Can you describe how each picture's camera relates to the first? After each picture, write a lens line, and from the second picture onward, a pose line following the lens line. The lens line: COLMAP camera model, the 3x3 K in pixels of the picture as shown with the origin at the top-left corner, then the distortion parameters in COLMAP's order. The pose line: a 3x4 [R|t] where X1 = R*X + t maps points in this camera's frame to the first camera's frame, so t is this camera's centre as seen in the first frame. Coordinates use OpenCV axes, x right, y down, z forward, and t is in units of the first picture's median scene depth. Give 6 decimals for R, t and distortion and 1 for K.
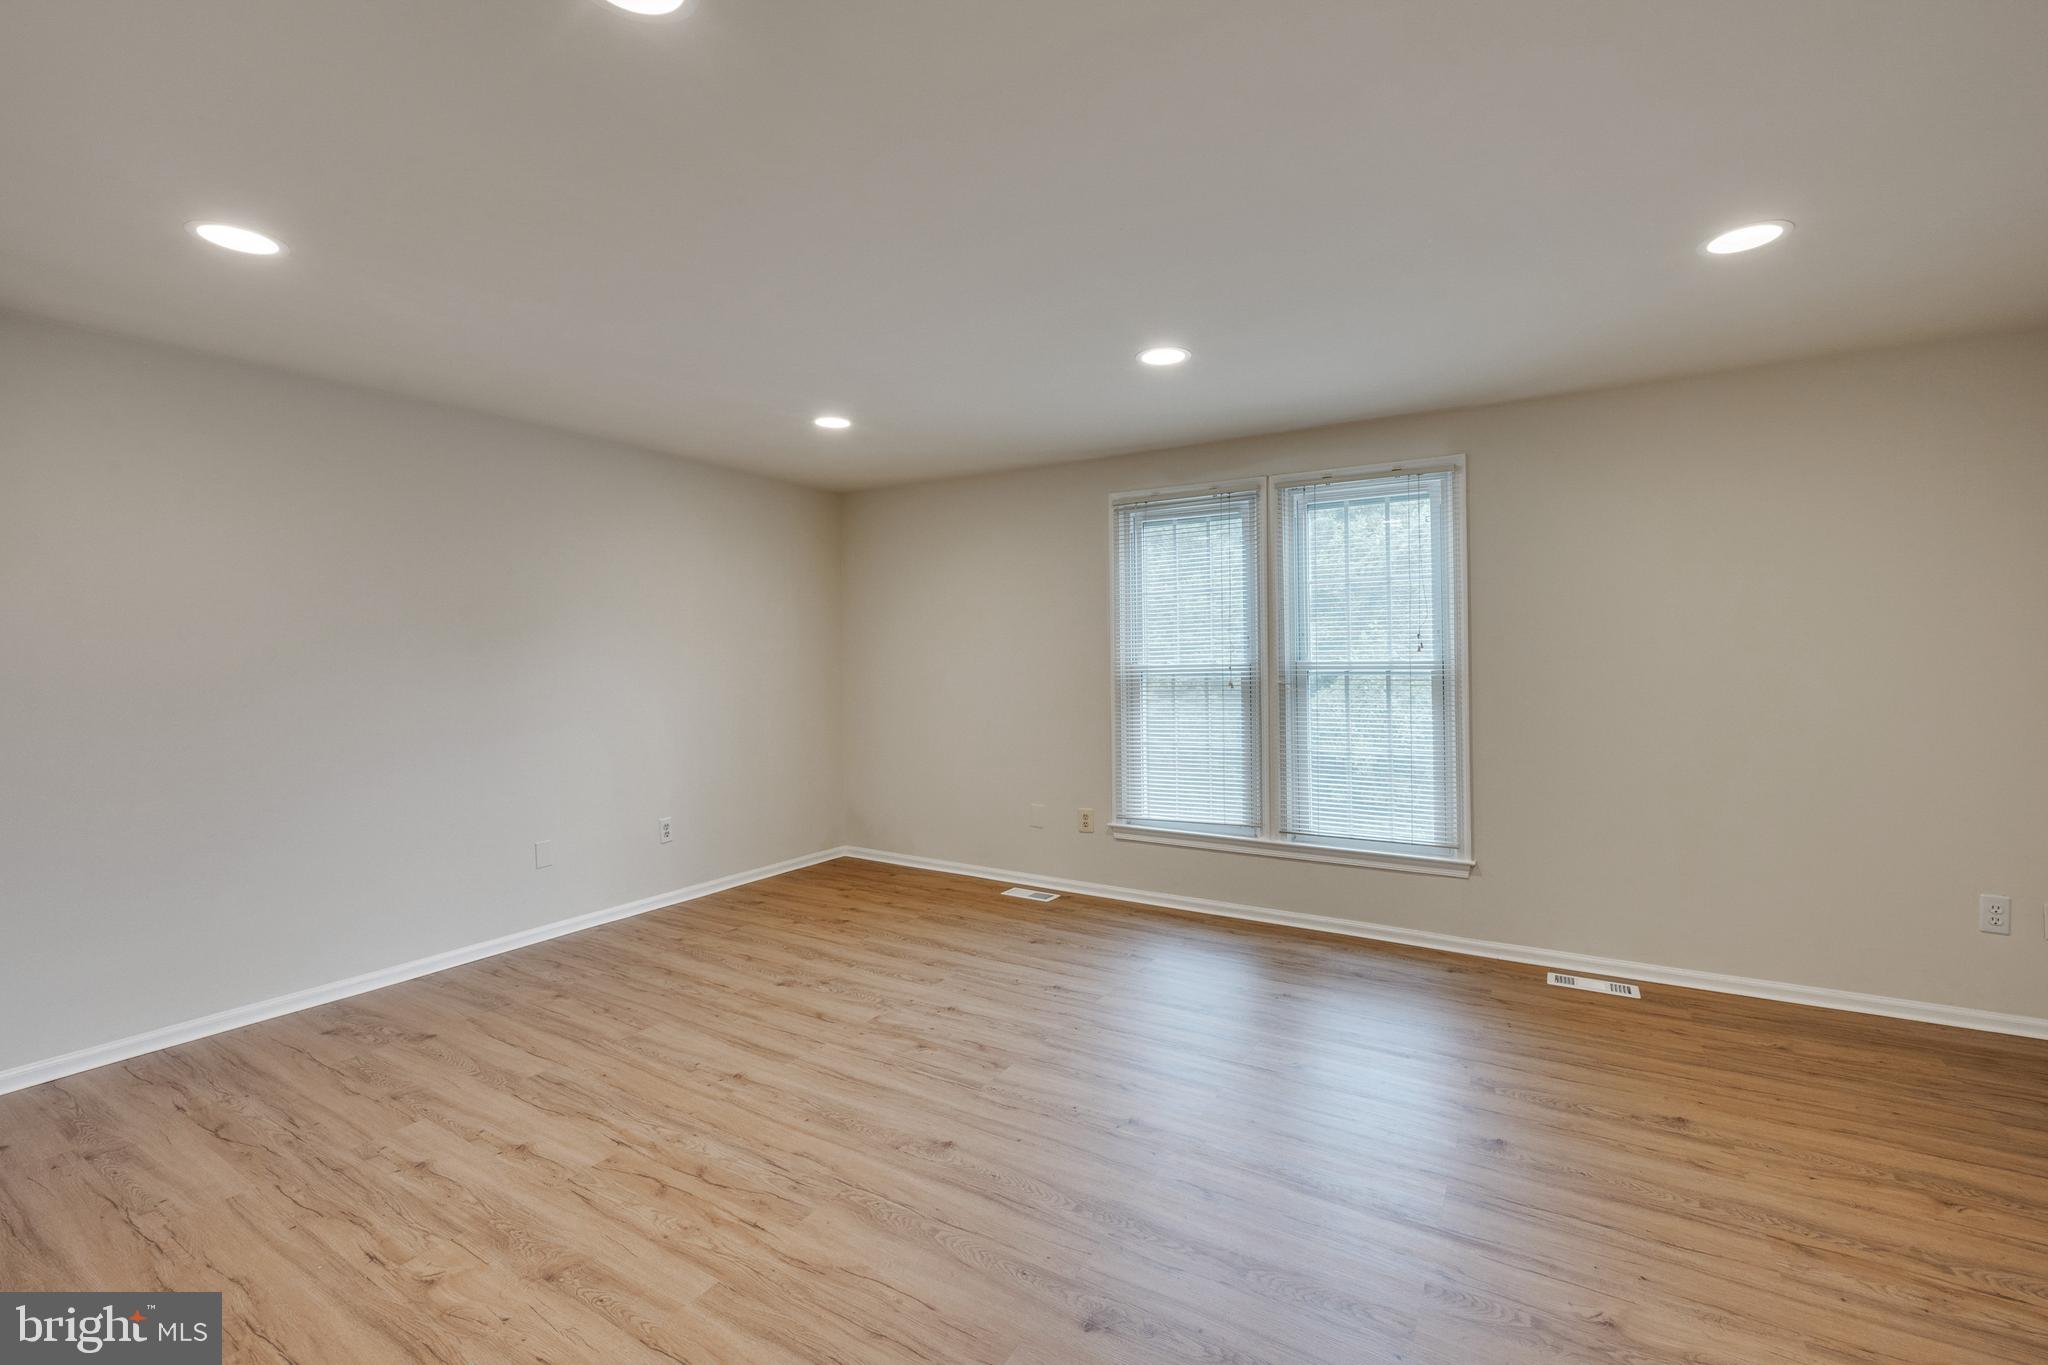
lens RADIAL K [[858.1, 0, 1038.8], [0, 858.1, 641.2], [0, 0, 1]] dist [-0.000124, 0.000015]
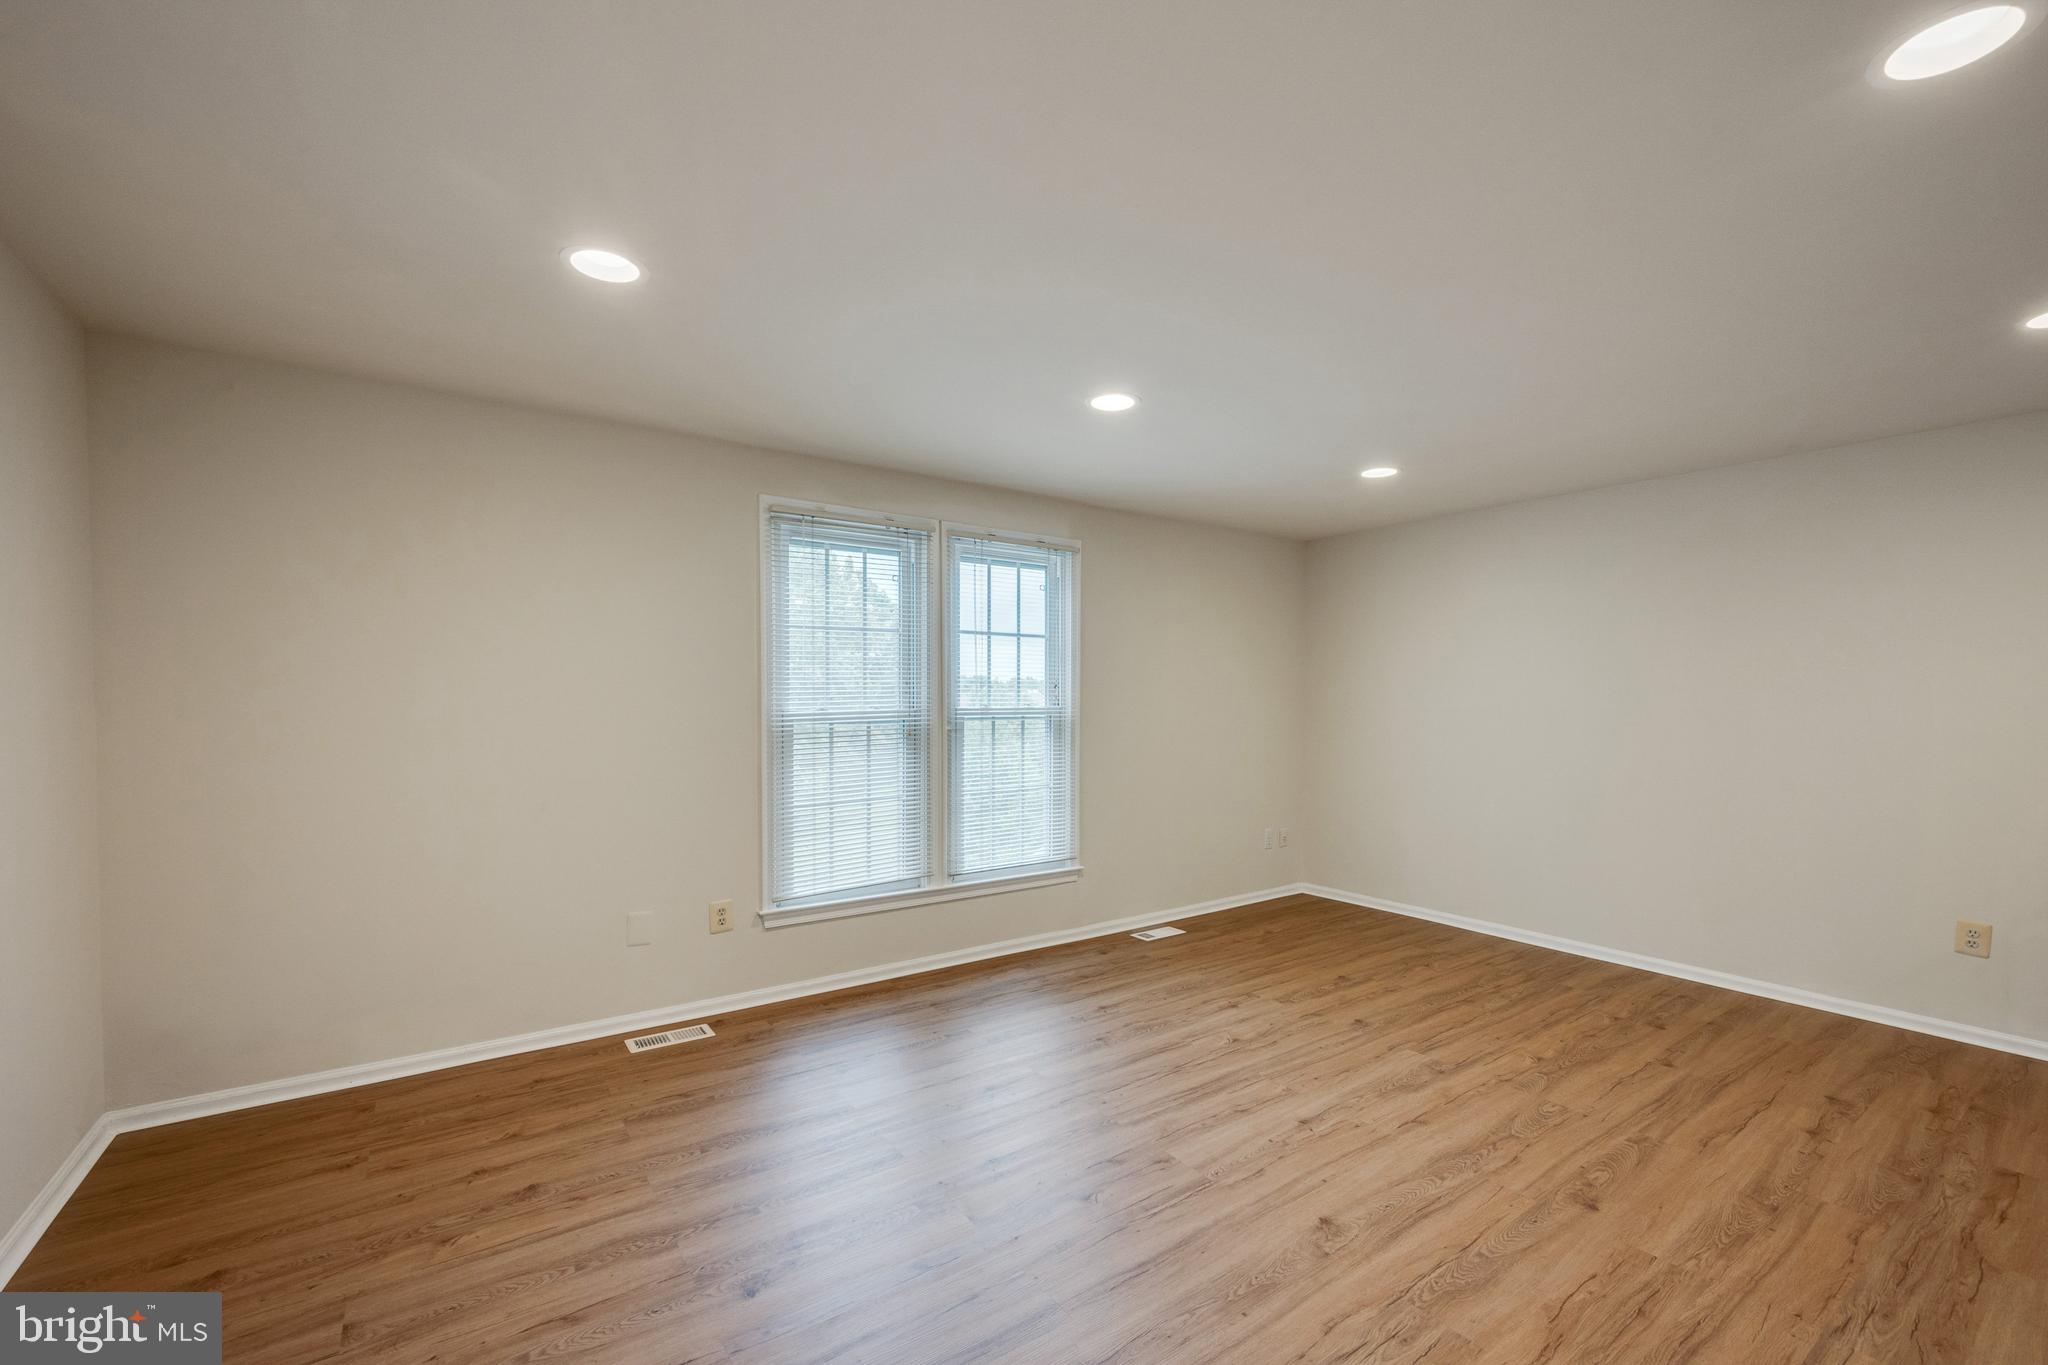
lens RADIAL K [[857.1, 0, 1022.7], [0, 857.1, 707.9], [0, 0, 1]] dist [0.000287, -0.000131]
pose [[0.401863, -0.002542, 0.915696, -0.617779], [-0.024472, 0.999609, 0.013514, 0.008384], [-0.915373, -0.027839, 0.401644, 0.525824]]
